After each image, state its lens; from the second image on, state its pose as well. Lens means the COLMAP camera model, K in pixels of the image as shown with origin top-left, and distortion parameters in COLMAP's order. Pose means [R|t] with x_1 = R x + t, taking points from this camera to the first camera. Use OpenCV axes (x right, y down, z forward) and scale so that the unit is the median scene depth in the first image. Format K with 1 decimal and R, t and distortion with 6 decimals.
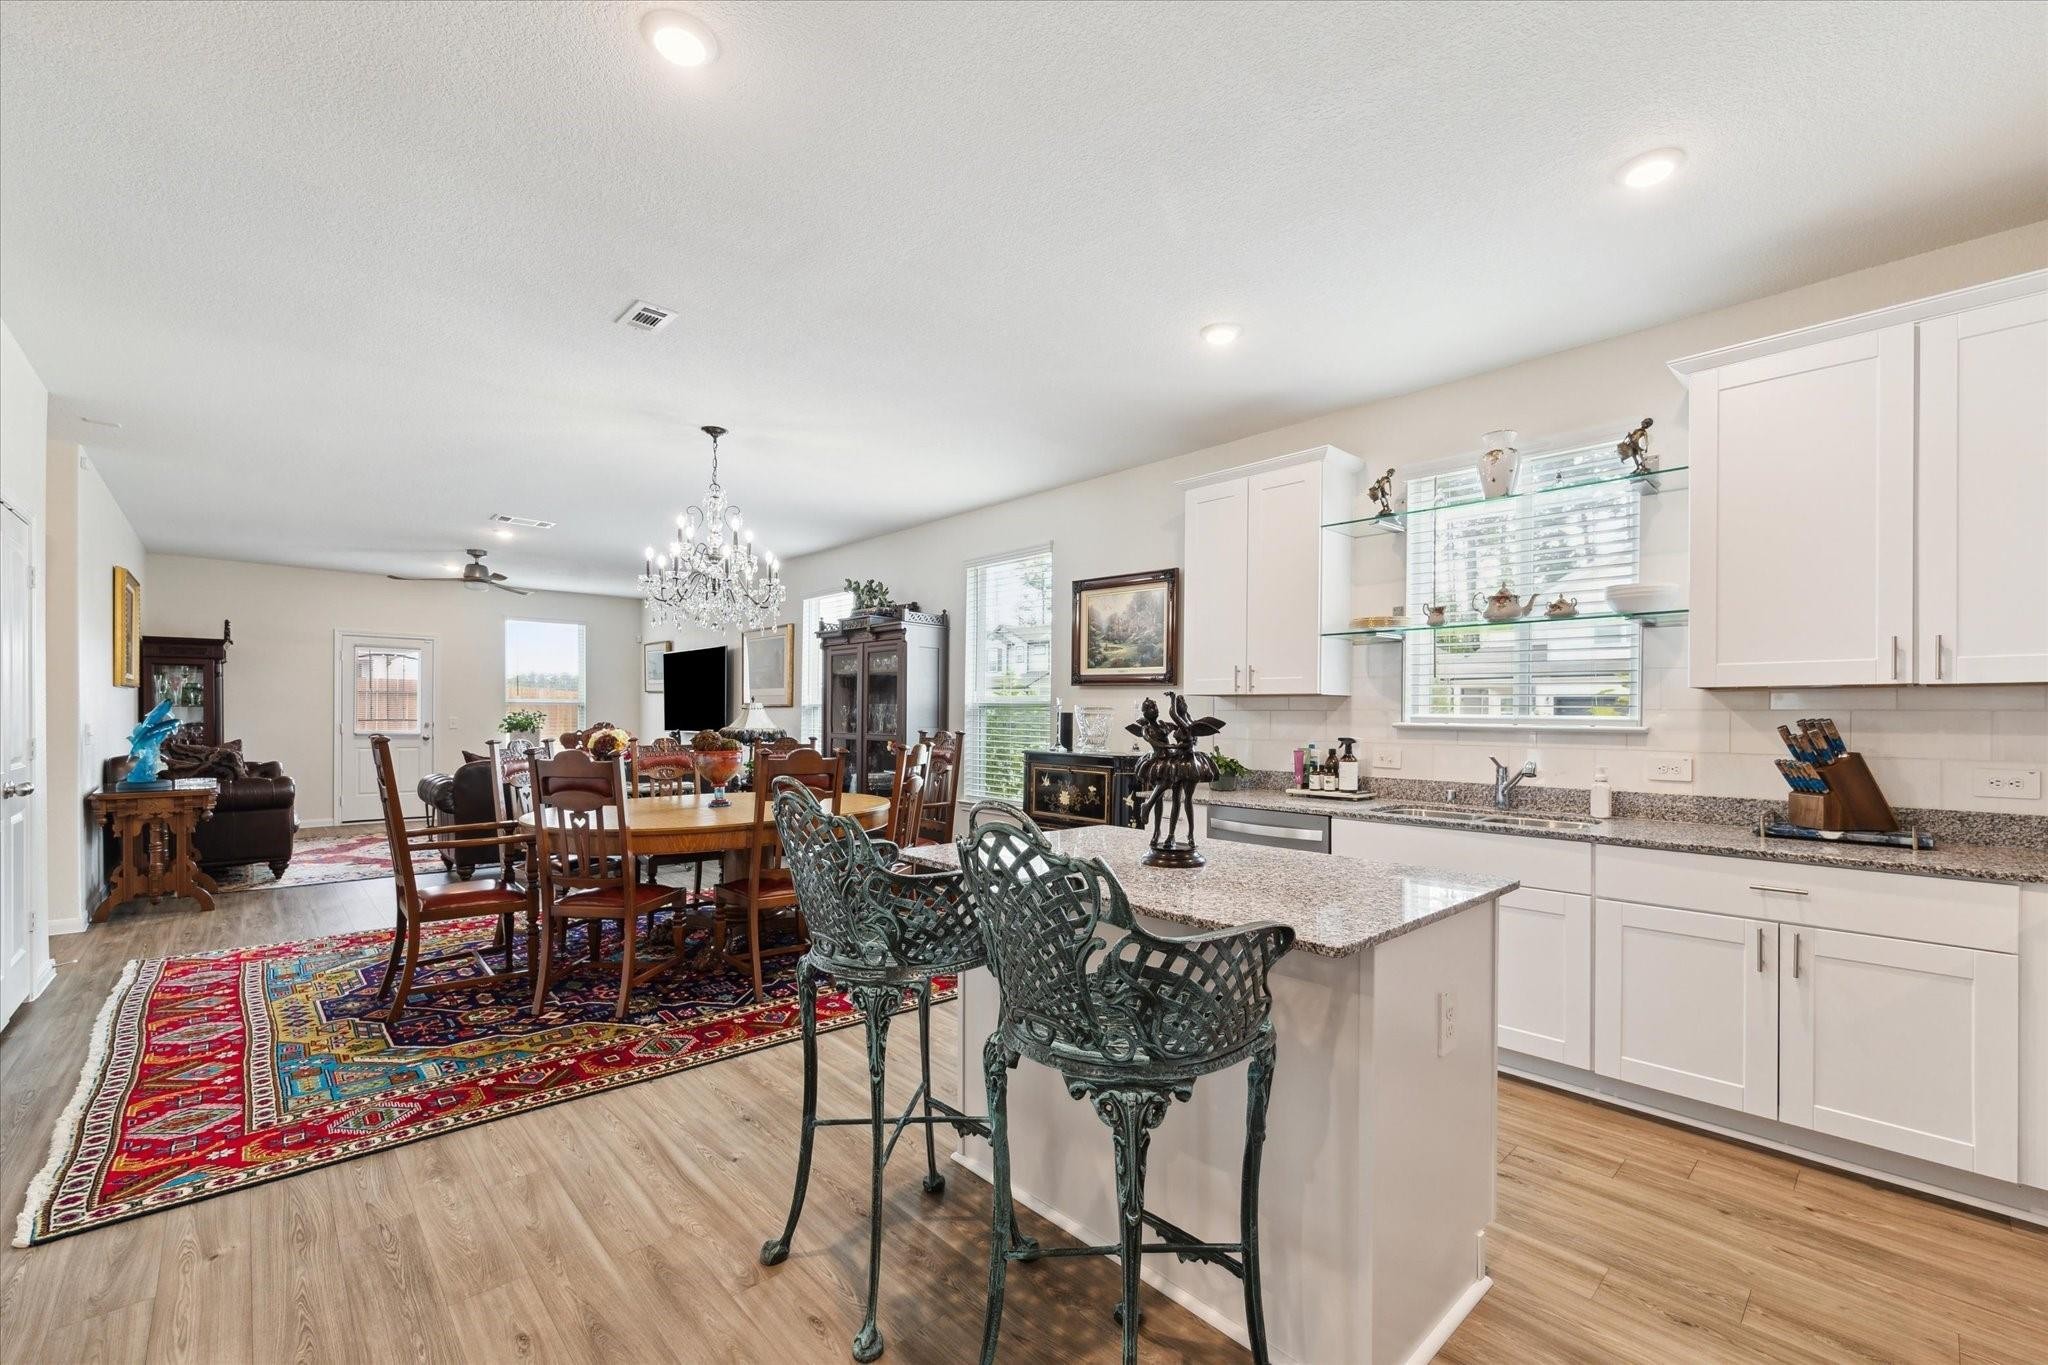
lens RADIAL K [[843.2, 0, 1039.5], [0, 843.2, 718.9], [0, 0, 1]] dist [-0.000415, -0.000160]
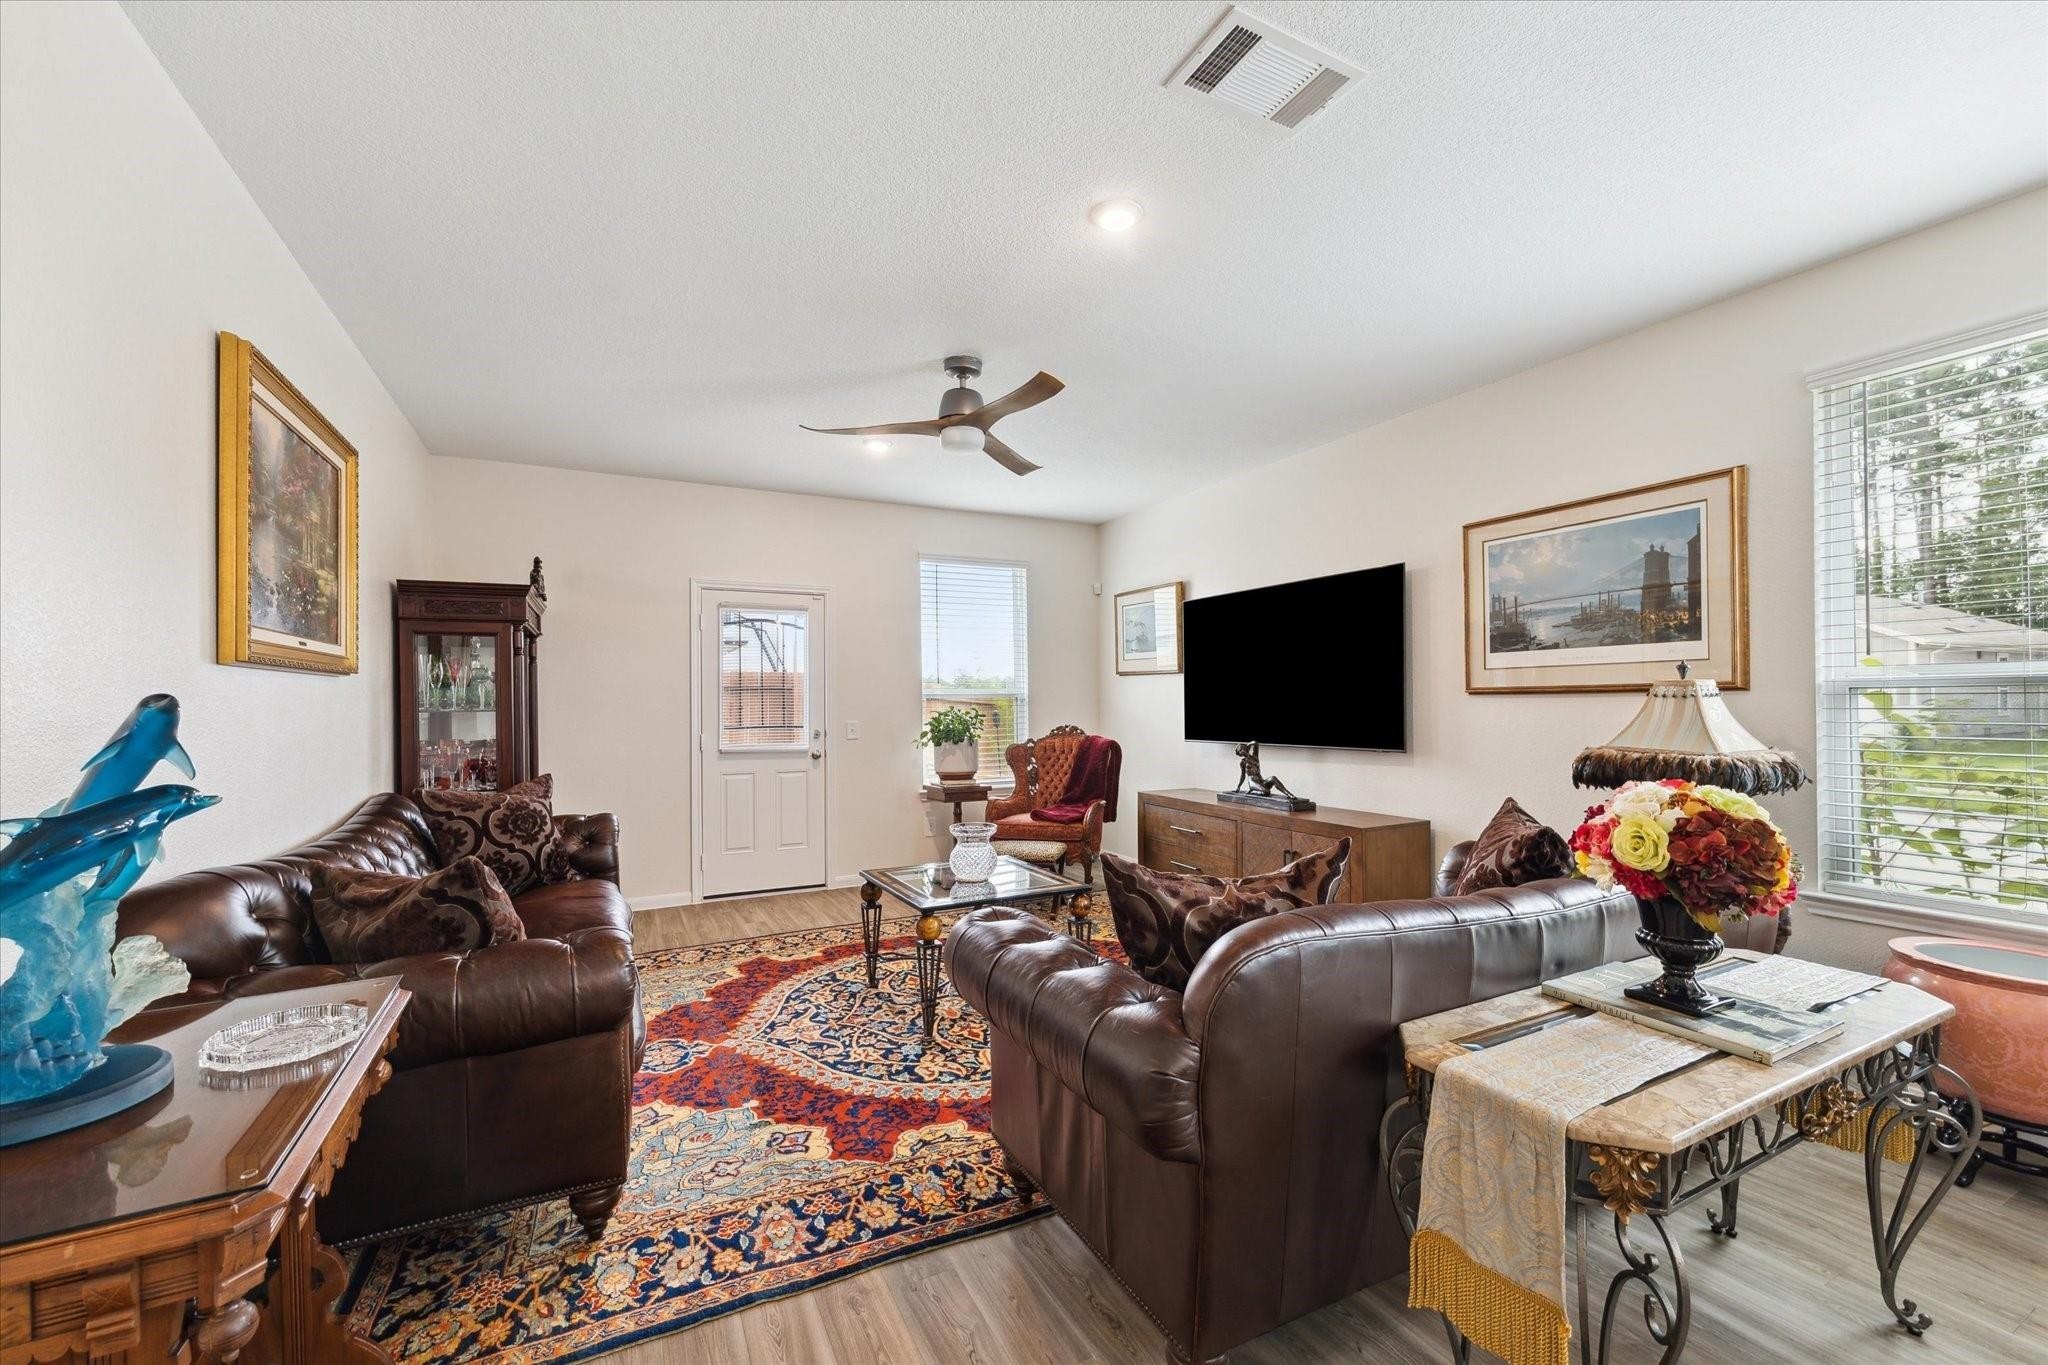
lens RADIAL K [[843.2, 0, 1028.7], [0, 843.2, 690.6], [0, 0, 1]] dist [-0.000415, -0.000160]
pose [[0.957308, -0.020186, -0.288364, -0.489570], [0.014814, 0.999674, -0.020797, -0.010790], [0.288690, 0.015637, 0.957295, 0.557824]]
